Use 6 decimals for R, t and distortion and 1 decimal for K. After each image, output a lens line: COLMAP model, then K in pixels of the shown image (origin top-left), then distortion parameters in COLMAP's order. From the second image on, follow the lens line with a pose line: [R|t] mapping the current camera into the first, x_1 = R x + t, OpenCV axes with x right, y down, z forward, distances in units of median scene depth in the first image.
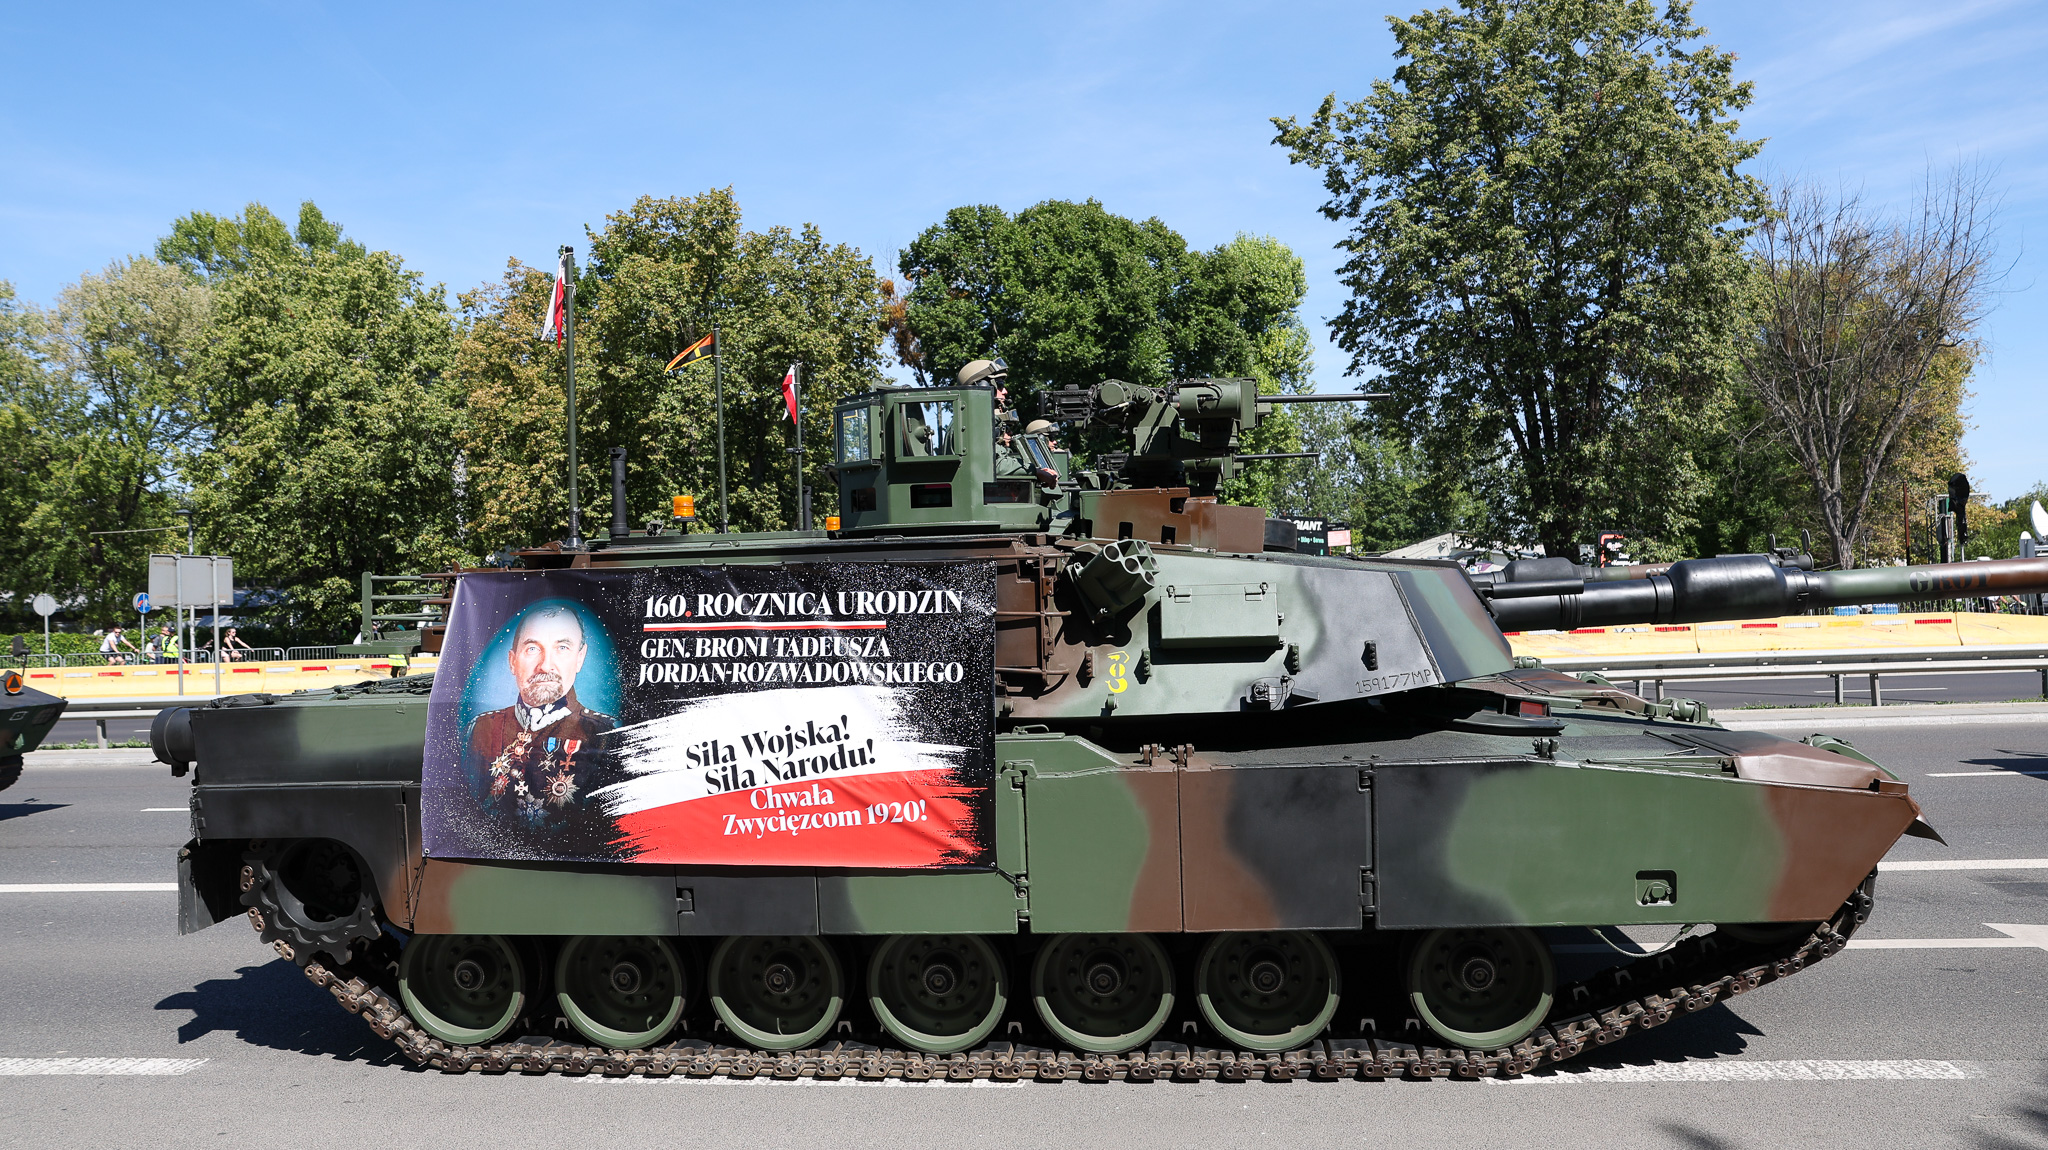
lens RADIAL K [[1467.4, 0, 1023.5], [0, 1467.4, 573.9], [0, 0, 1]] dist [-0.004452, -0.000913]
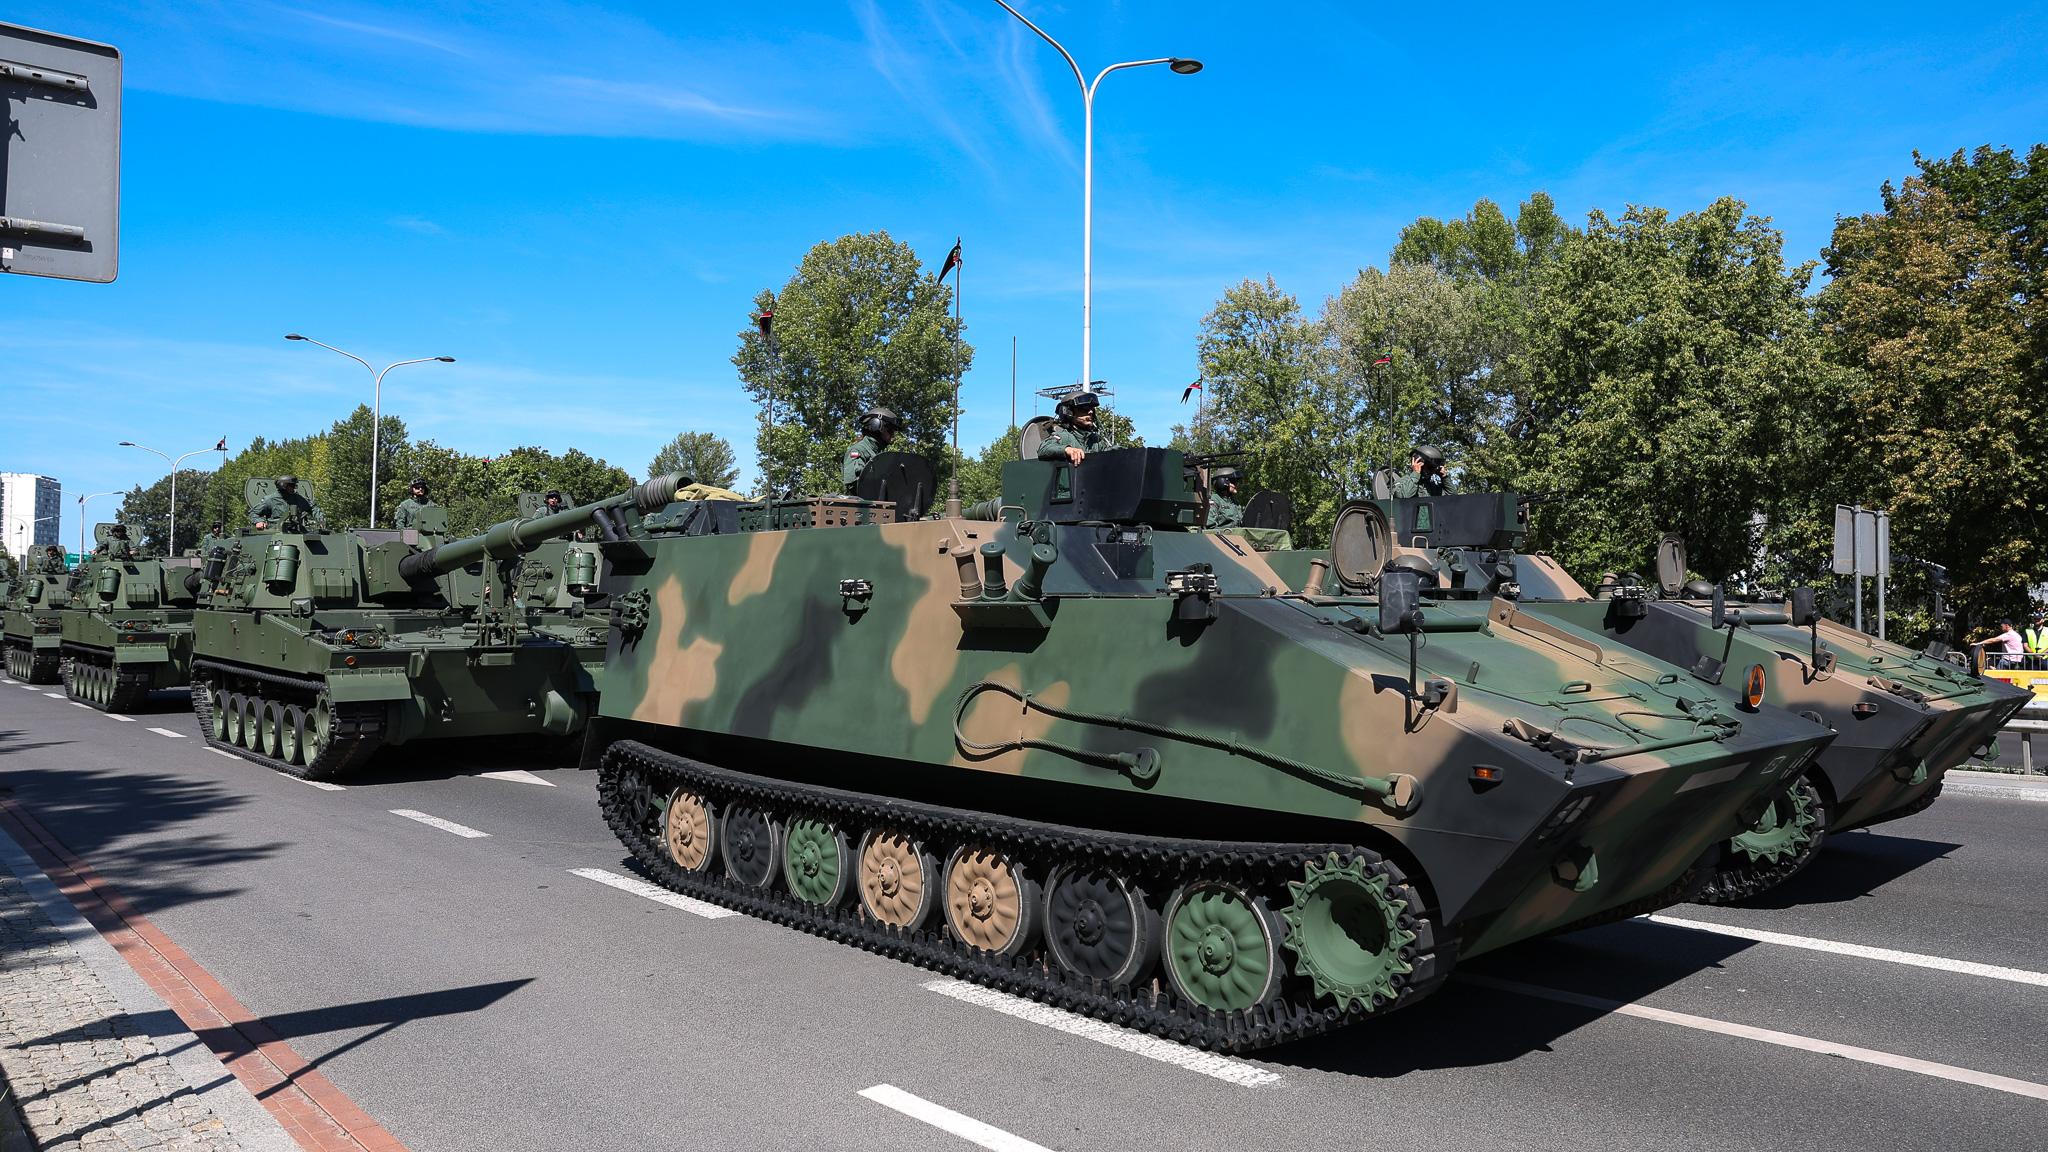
lens RADIAL K [[1467.4, 0, 1024.8], [0, 1467.4, 576.6], [0, 0, 1]] dist [-0.004452, -0.000913]
pose [[0.764178, 0.017858, -0.644758, -0.209085], [-0.023967, 0.999712, -0.000717, 0.016611], [0.644560, 0.016001, 0.764386, 0.079279]]
